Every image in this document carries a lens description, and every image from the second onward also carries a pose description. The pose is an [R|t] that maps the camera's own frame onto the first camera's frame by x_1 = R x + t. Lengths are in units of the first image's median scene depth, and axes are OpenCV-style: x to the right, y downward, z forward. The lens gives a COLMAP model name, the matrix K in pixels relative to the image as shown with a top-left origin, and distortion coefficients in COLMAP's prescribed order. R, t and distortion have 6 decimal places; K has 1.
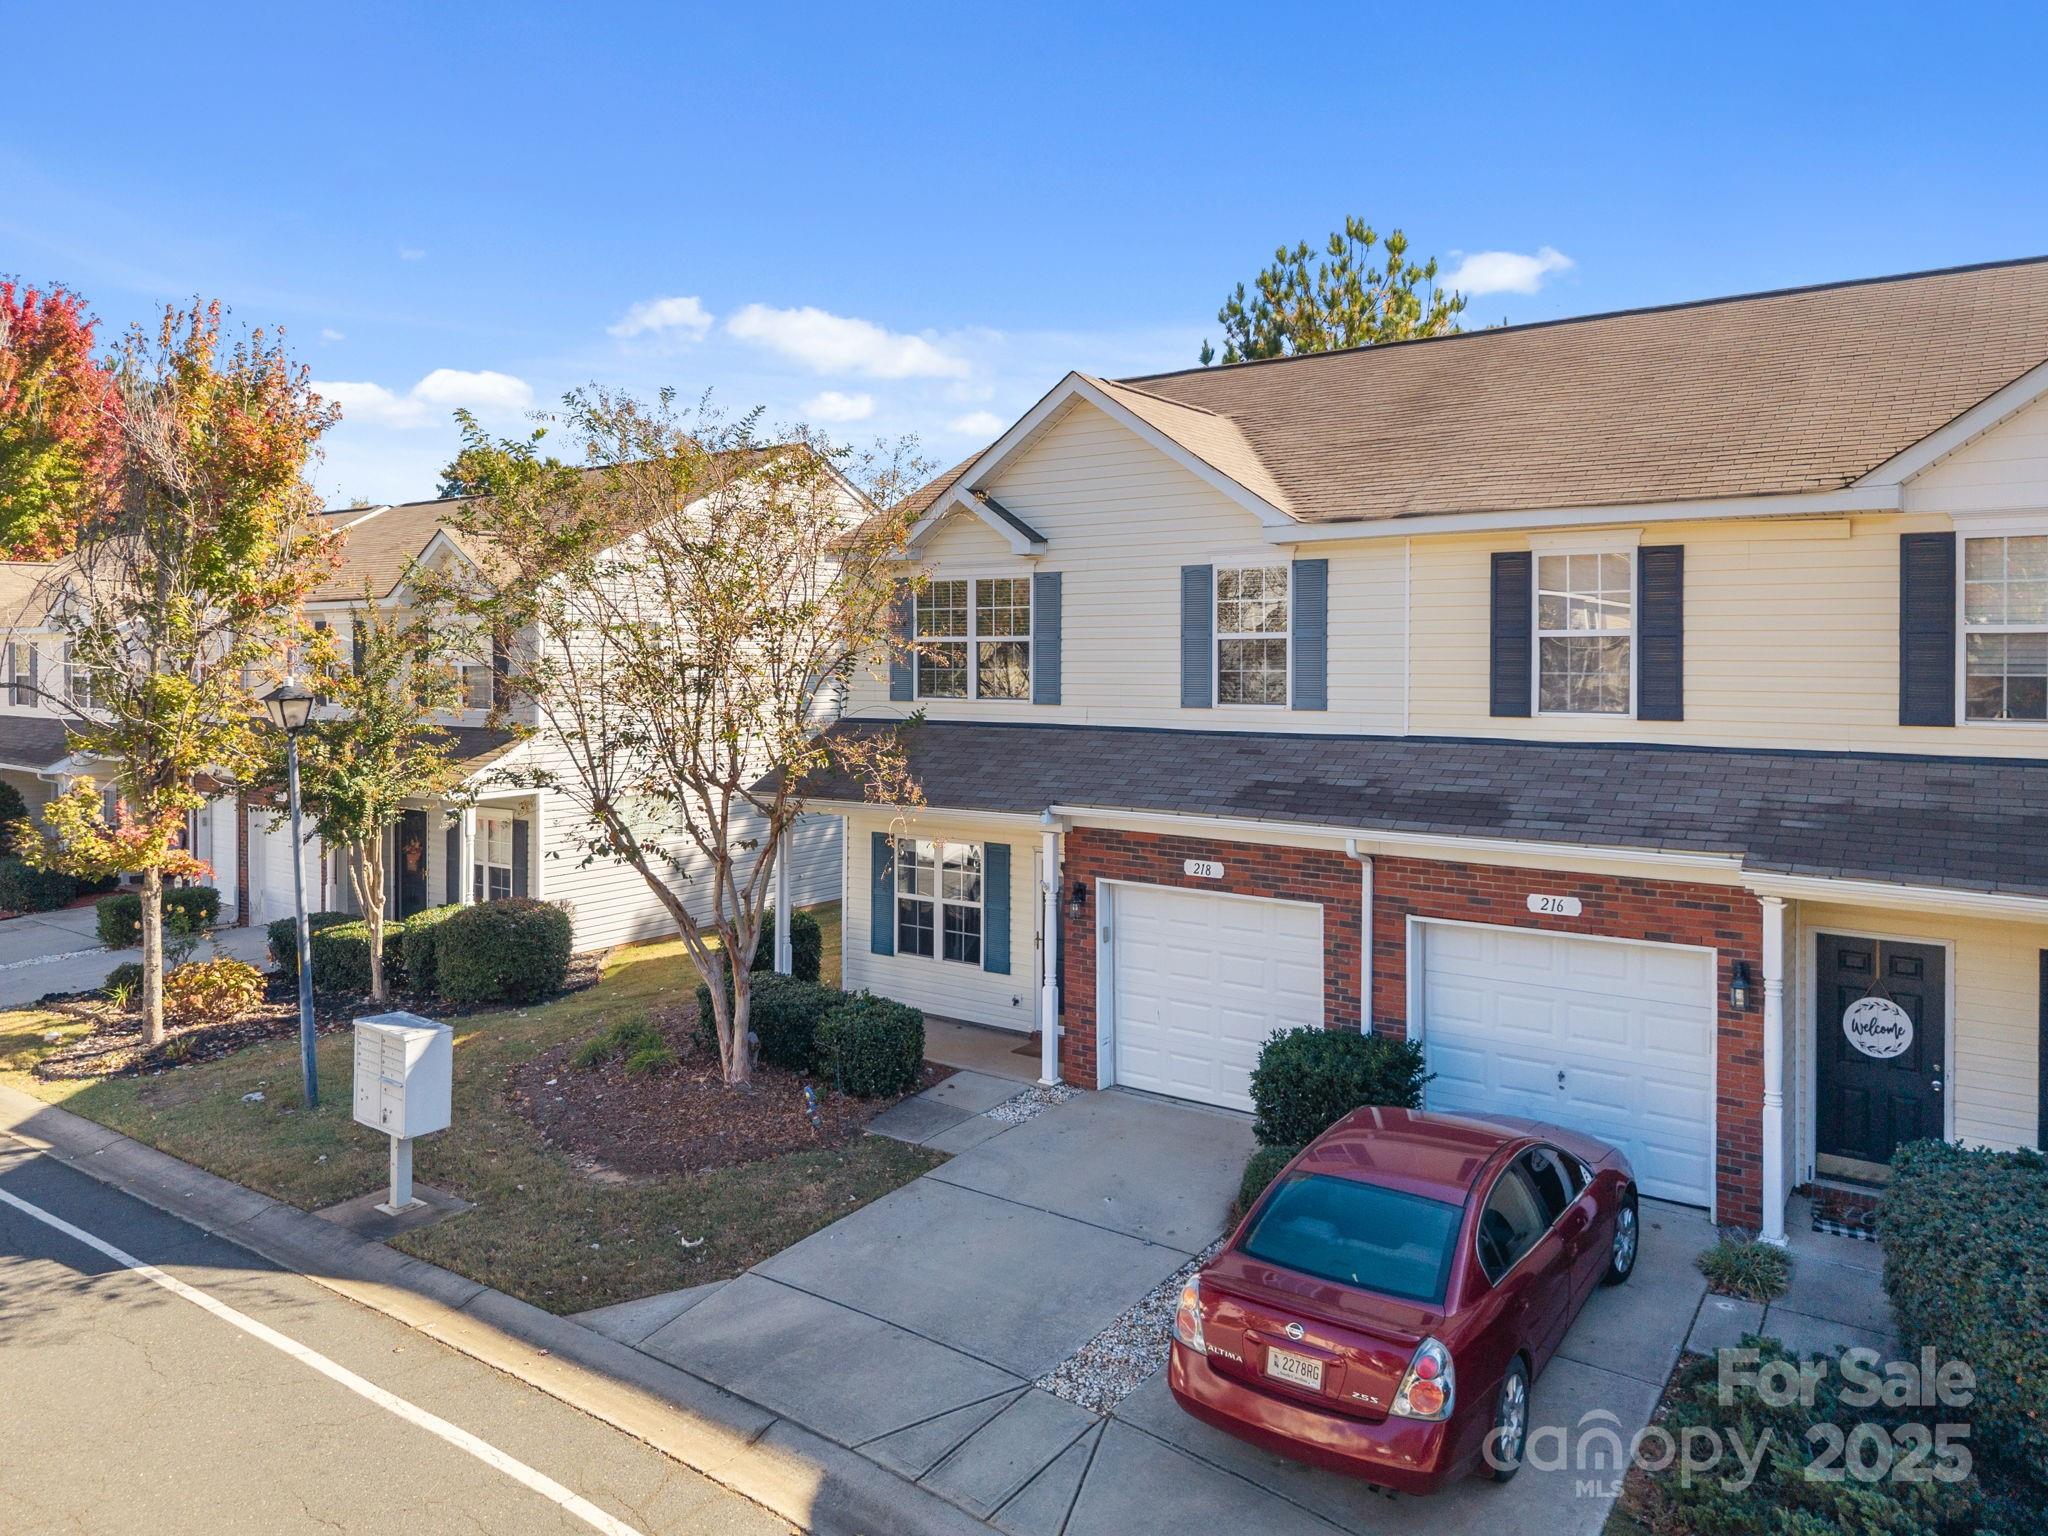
lens RADIAL K [[1406.4, 0, 1024.2], [0, 1406.4, 678.9], [0, 0, 1]] dist [0.016255, -0.005696]
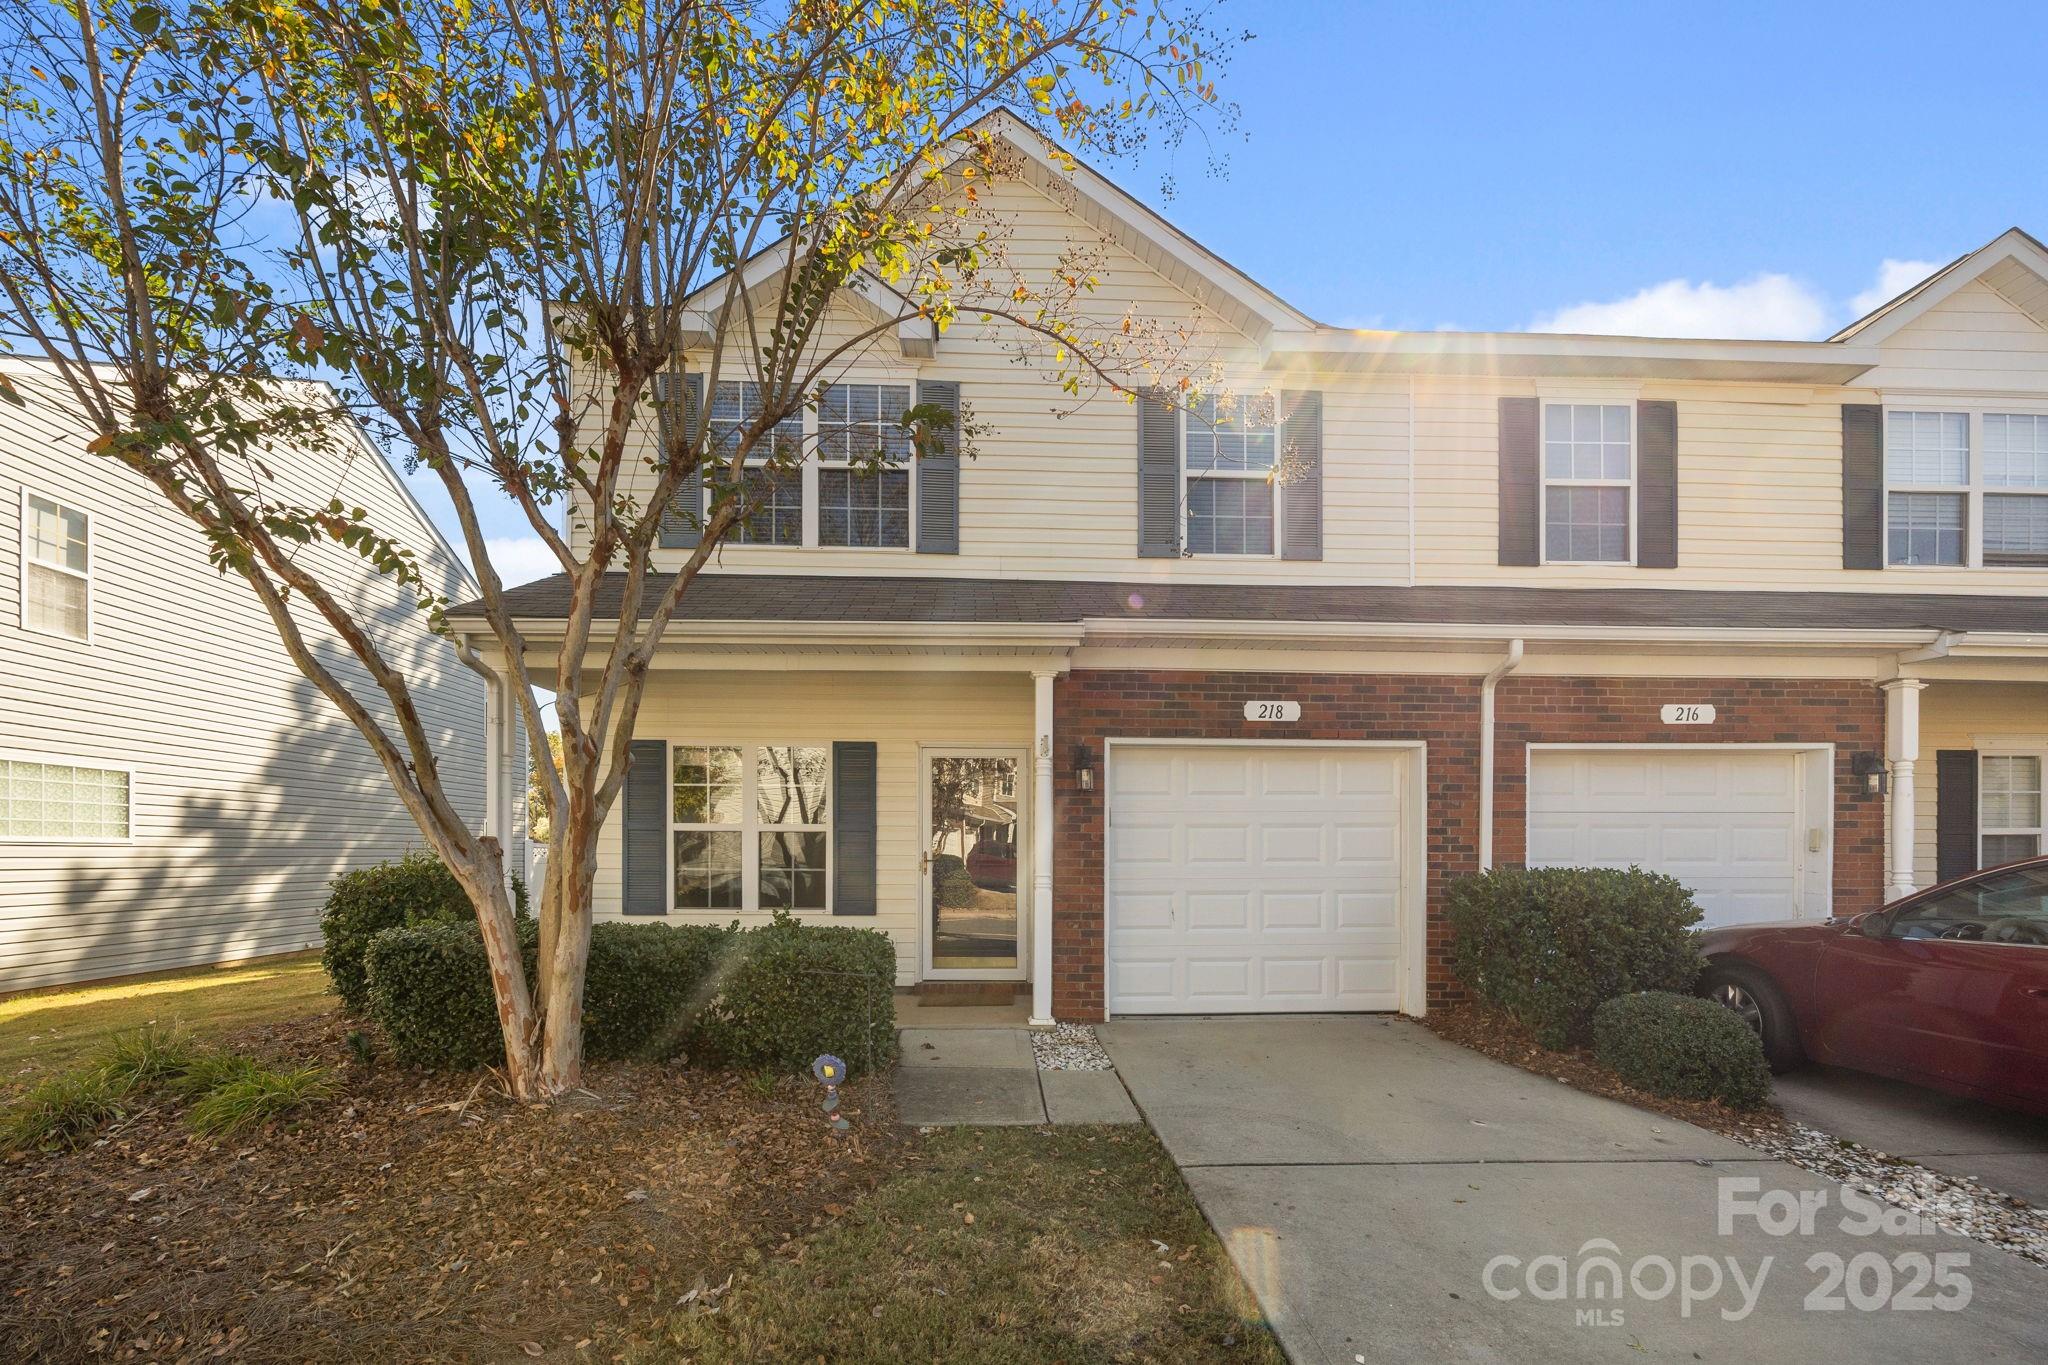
lens RADIAL K [[876.6, 0, 1023.8], [0, 876.6, 864.9], [0, 0, 1]] dist [0.000727, 0.000629]
pose [[0.779039, -0.001745, 0.626973, -0.315293], [0.008324, 0.999937, -0.007560, 0.243629], [-0.626920, 0.011109, 0.779004, 0.765419]]
